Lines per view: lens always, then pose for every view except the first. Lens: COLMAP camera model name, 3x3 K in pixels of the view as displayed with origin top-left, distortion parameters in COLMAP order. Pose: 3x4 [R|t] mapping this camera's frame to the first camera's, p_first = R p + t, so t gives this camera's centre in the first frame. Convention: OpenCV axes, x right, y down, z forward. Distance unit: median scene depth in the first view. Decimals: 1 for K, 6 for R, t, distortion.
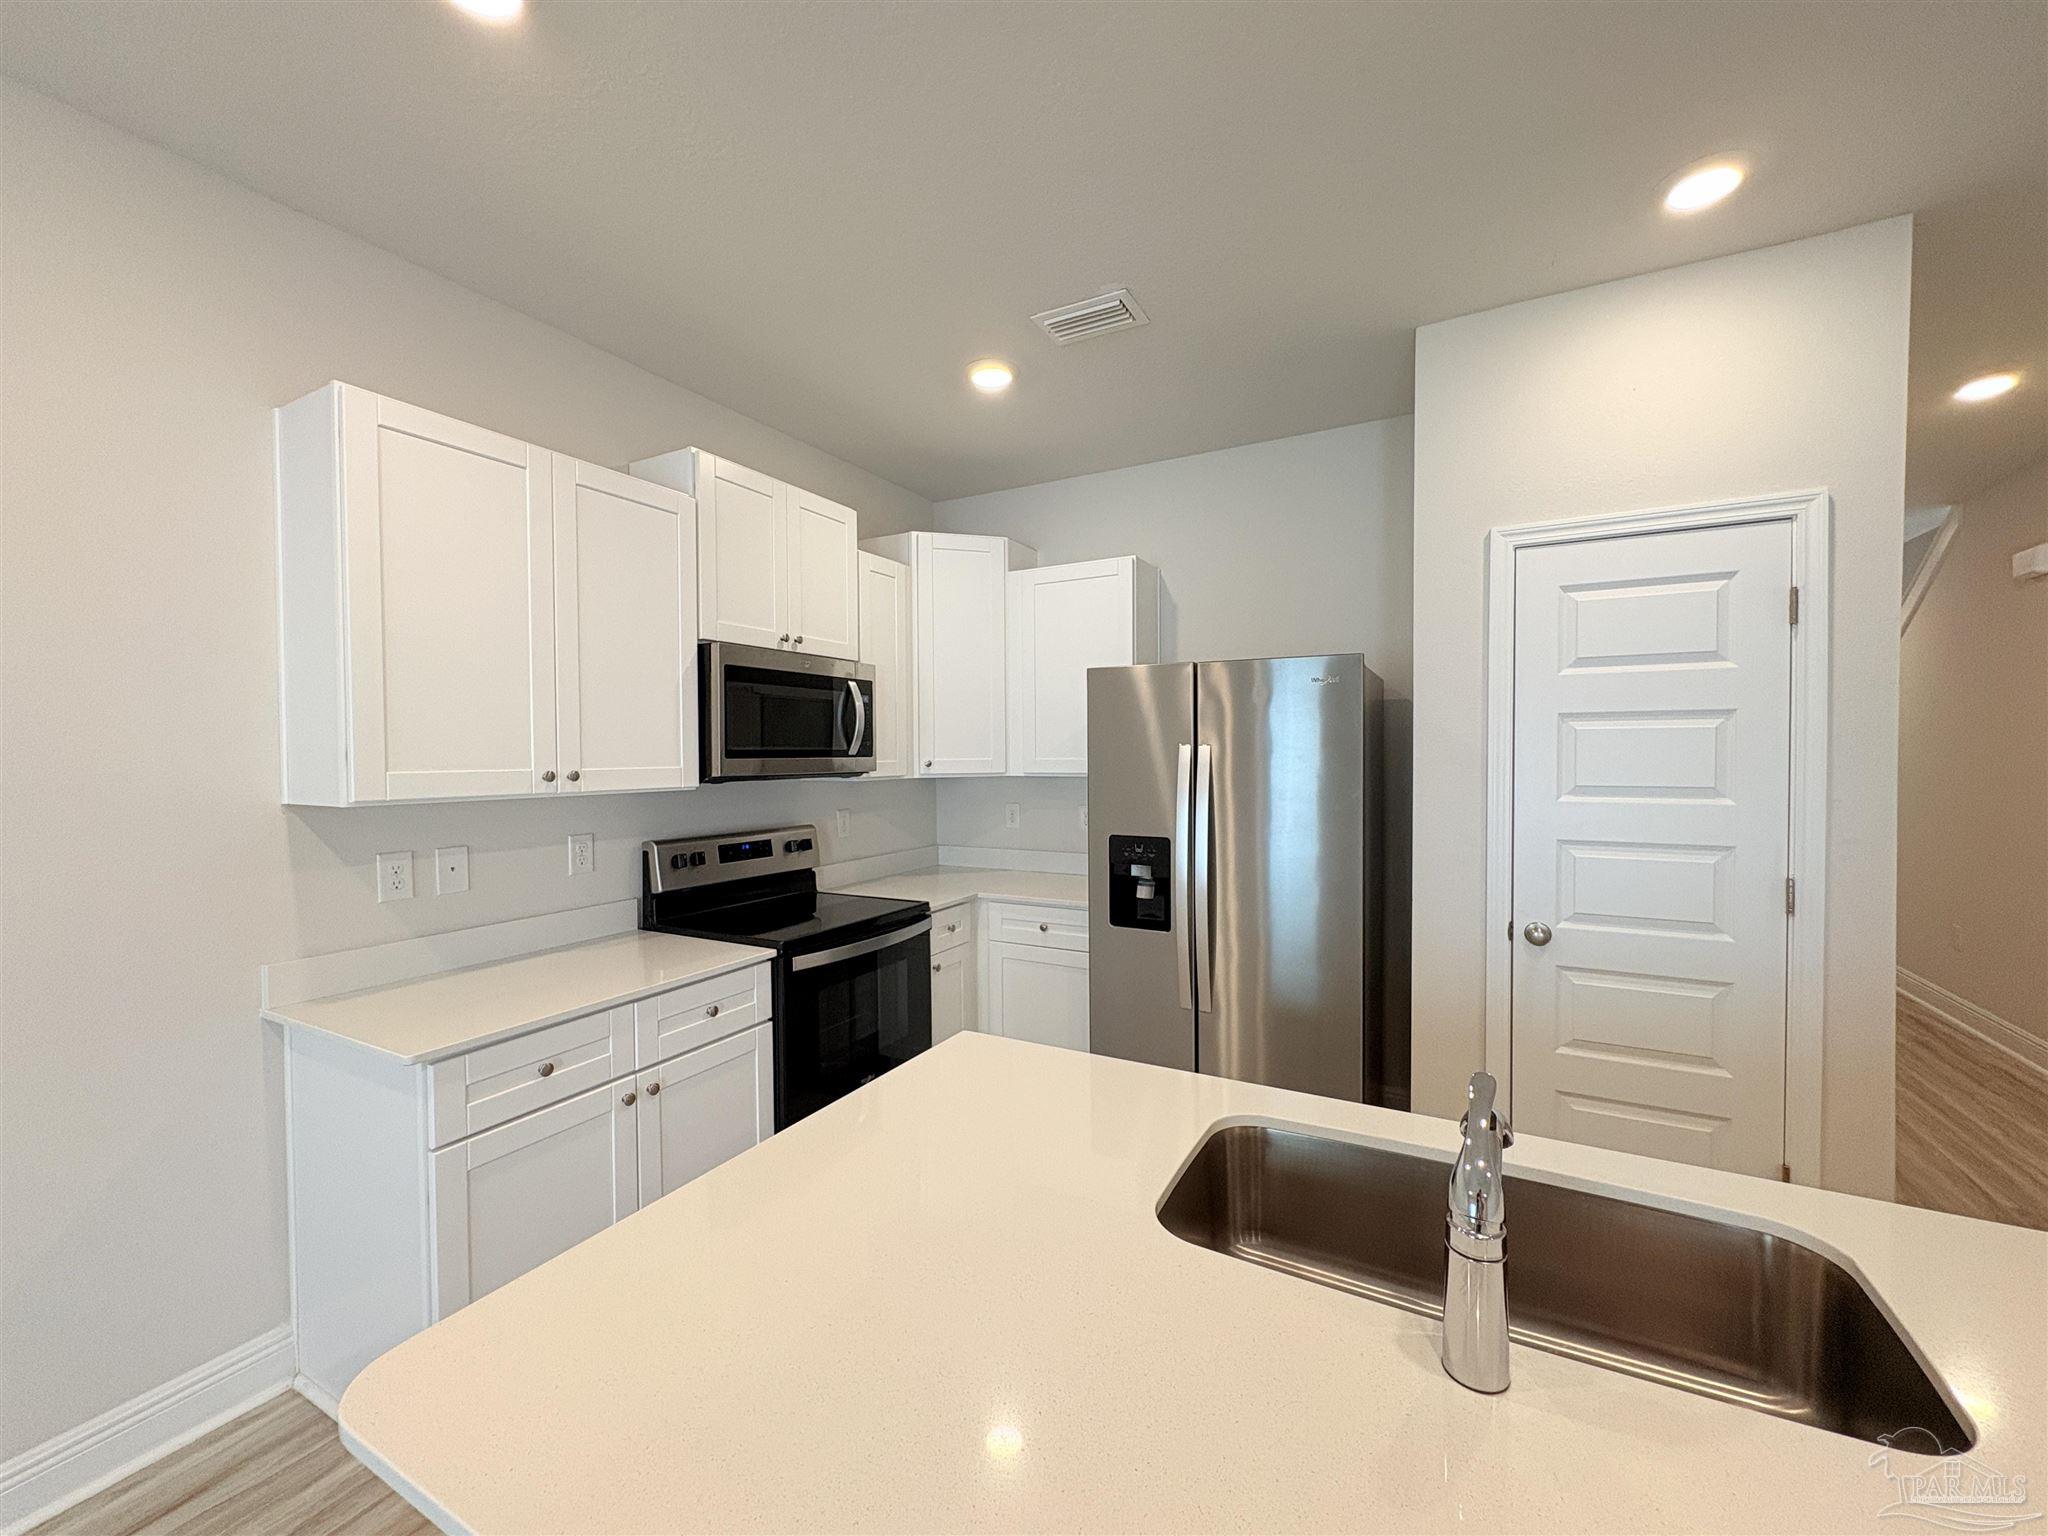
lens RADIAL K [[812.9, 0, 1024.0], [0, 812.9, 768.0], [0, 0, 1]] dist [-0.001342, -0.000033]
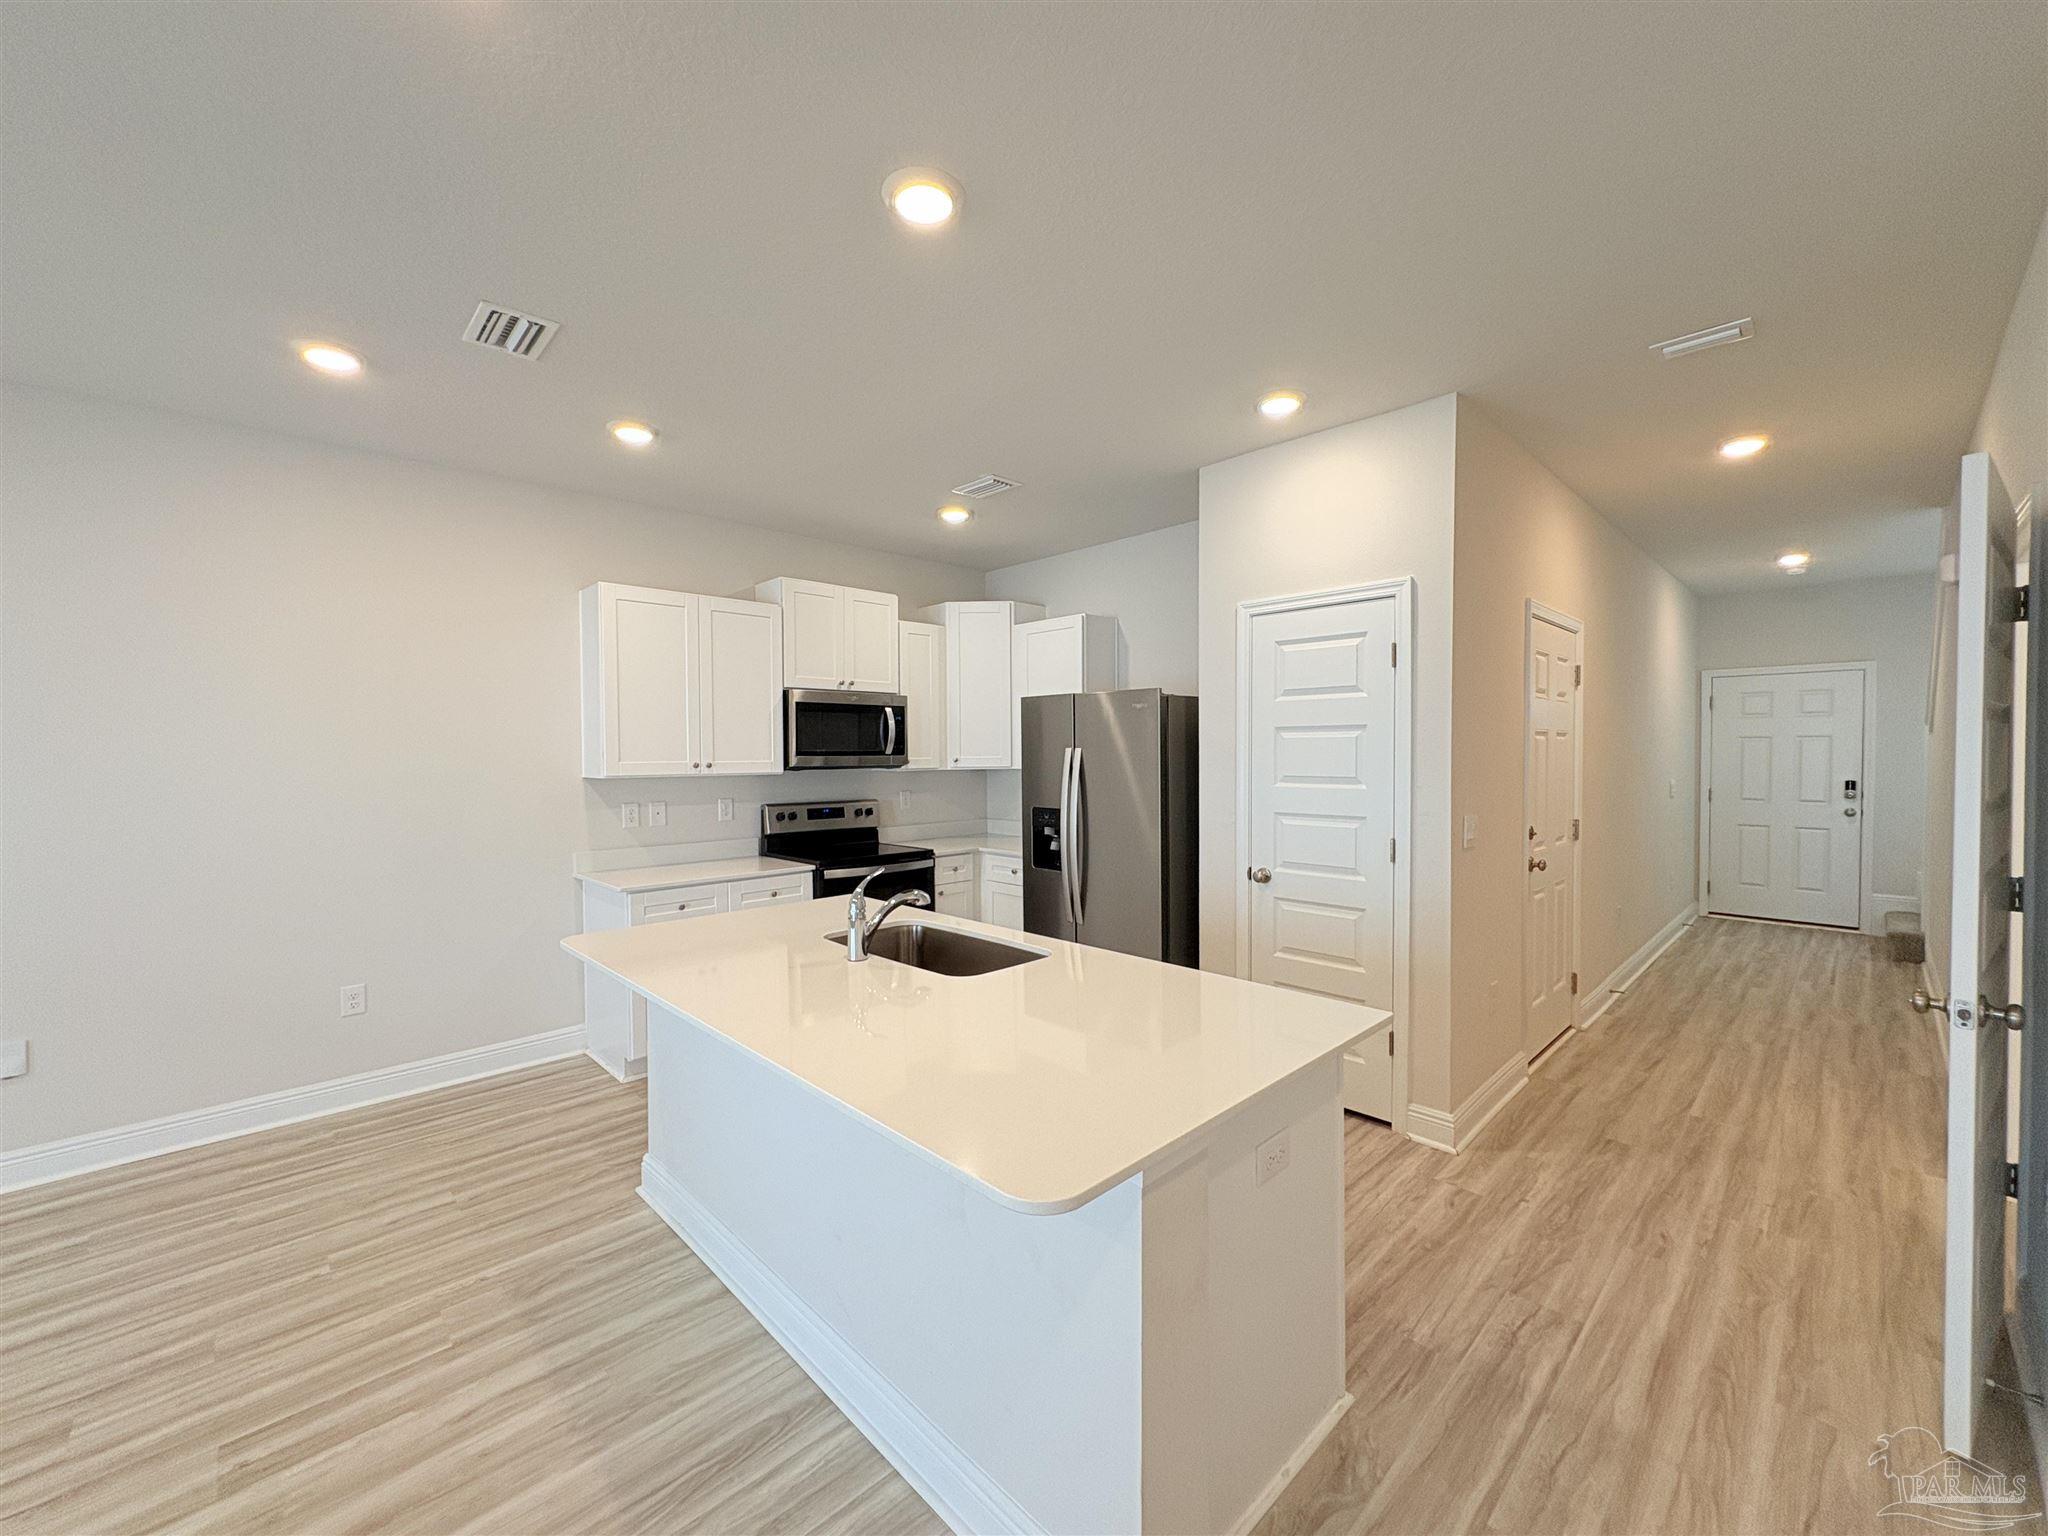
lens RADIAL K [[820.8, 0, 1024.0], [0, 820.8, 768.0], [0, 0, 1]] dist [0.000916, -0.000049]
pose [[0.954682, 0.006358, -0.297559, 0.549288], [-0.005490, 0.999978, 0.003753, 0.003660], [0.297577, -0.001950, 0.954696, -0.469389]]
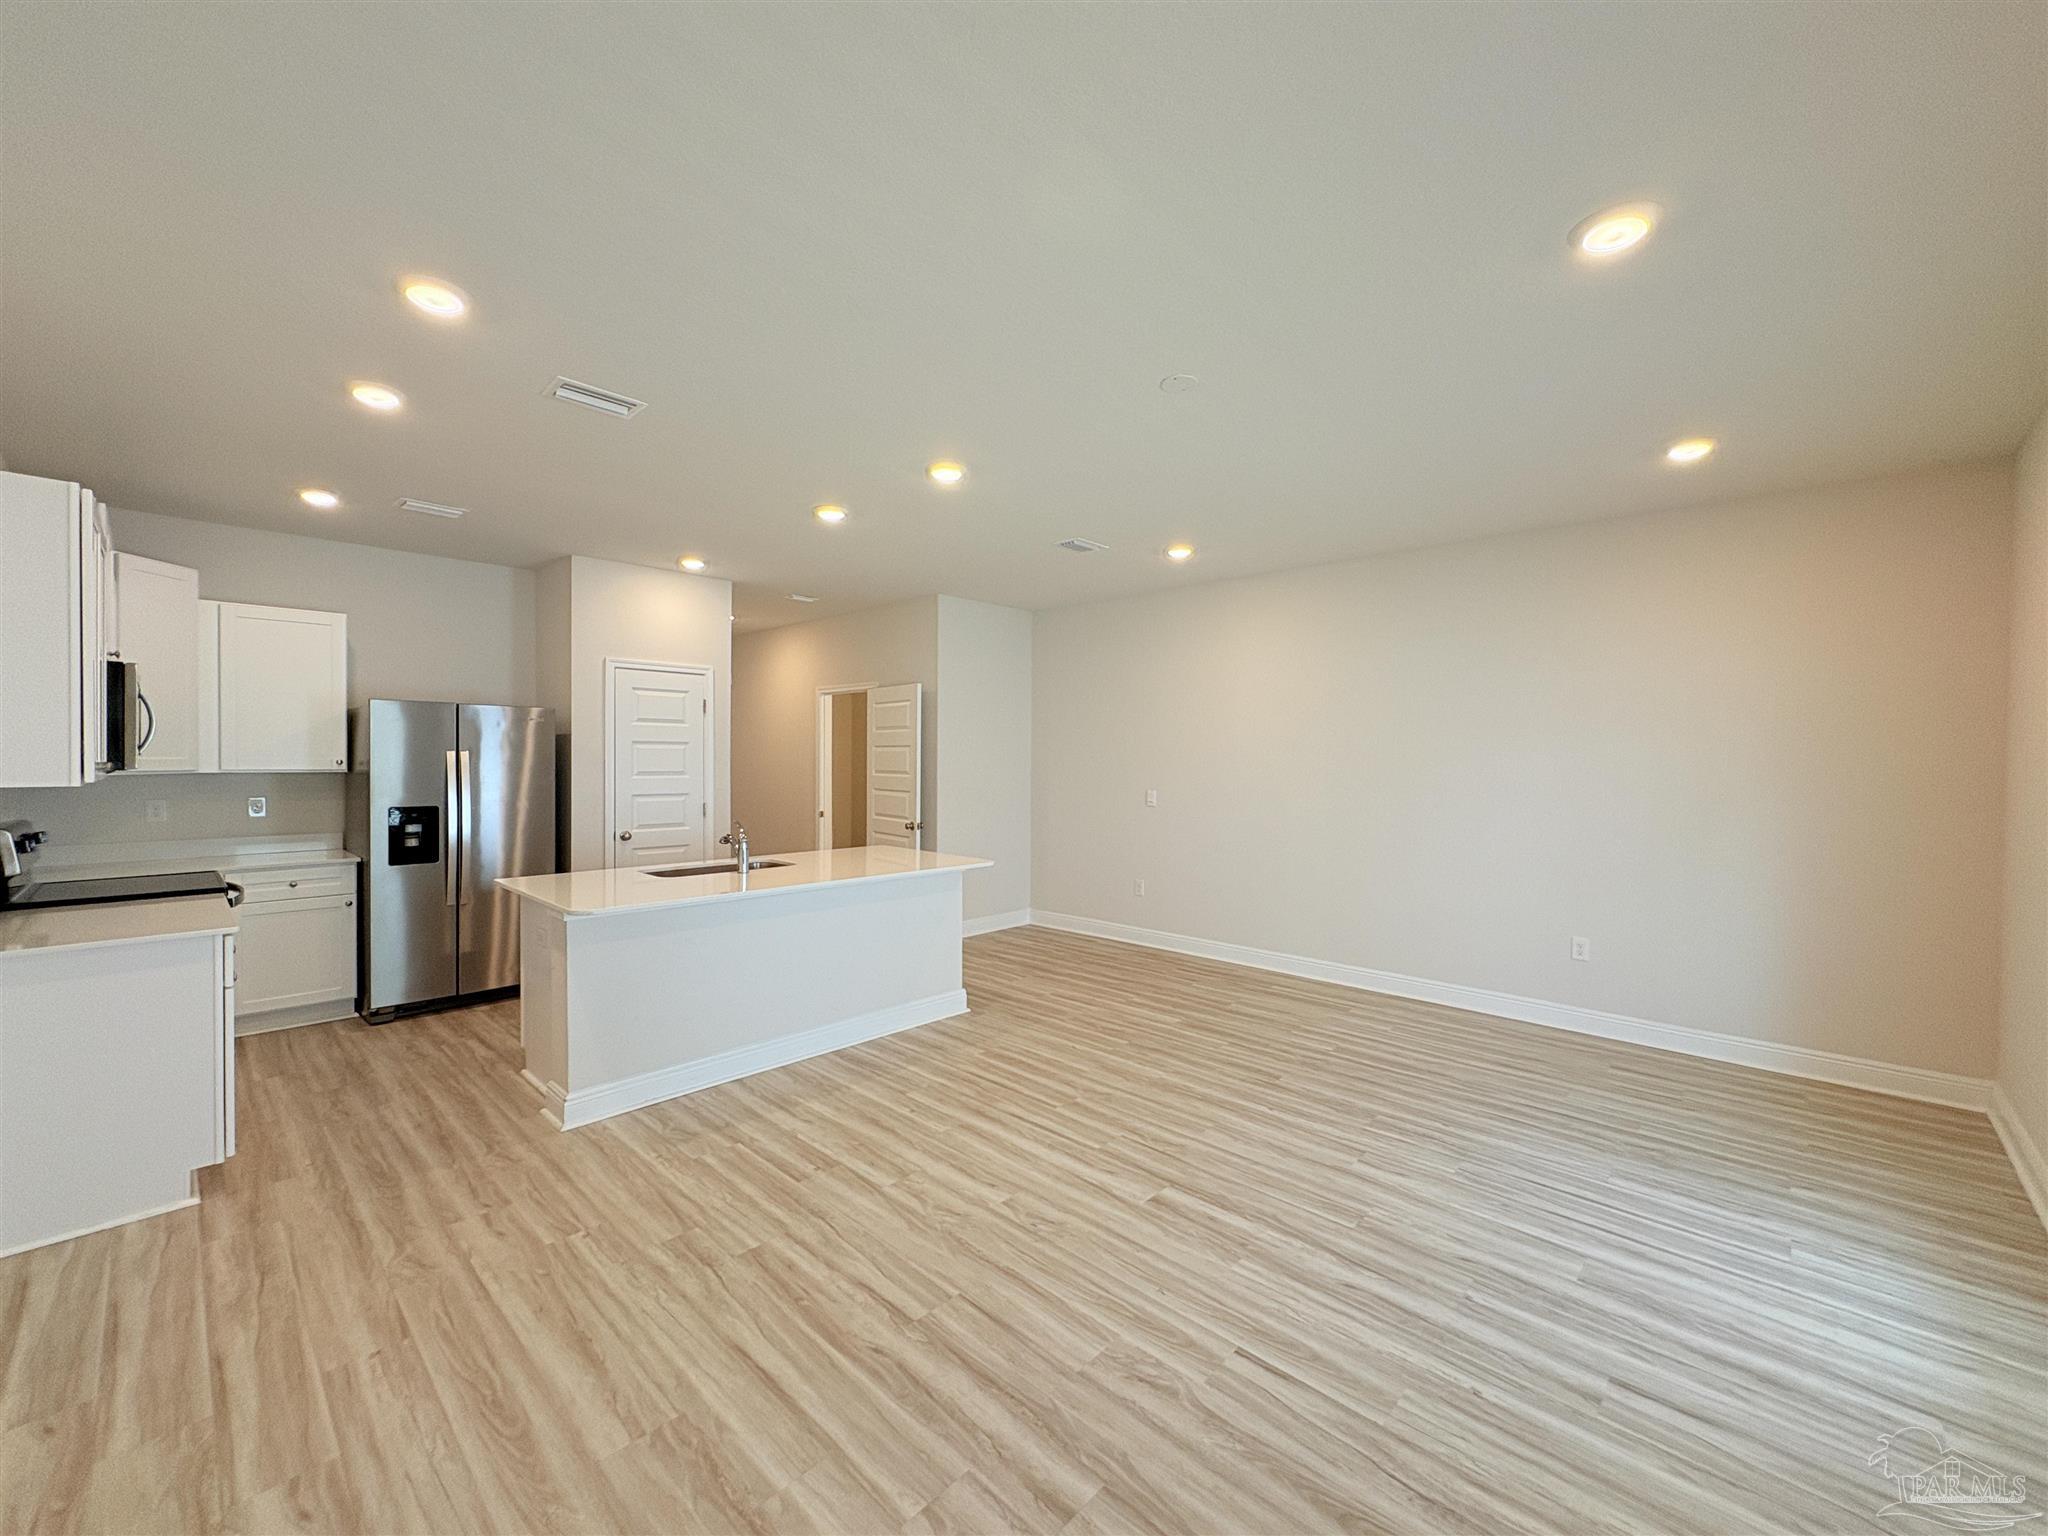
lens RADIAL K [[820.8, 0, 1024.0], [0, 820.8, 768.0], [0, 0, 1]] dist [0.000916, -0.000049]
pose [[0.259341, -0.002301, 0.965783, -1.109909], [0.010295, 0.999947, -0.000382, 0.019732], [-0.965731, 0.010042, 0.259351, -0.589335]]
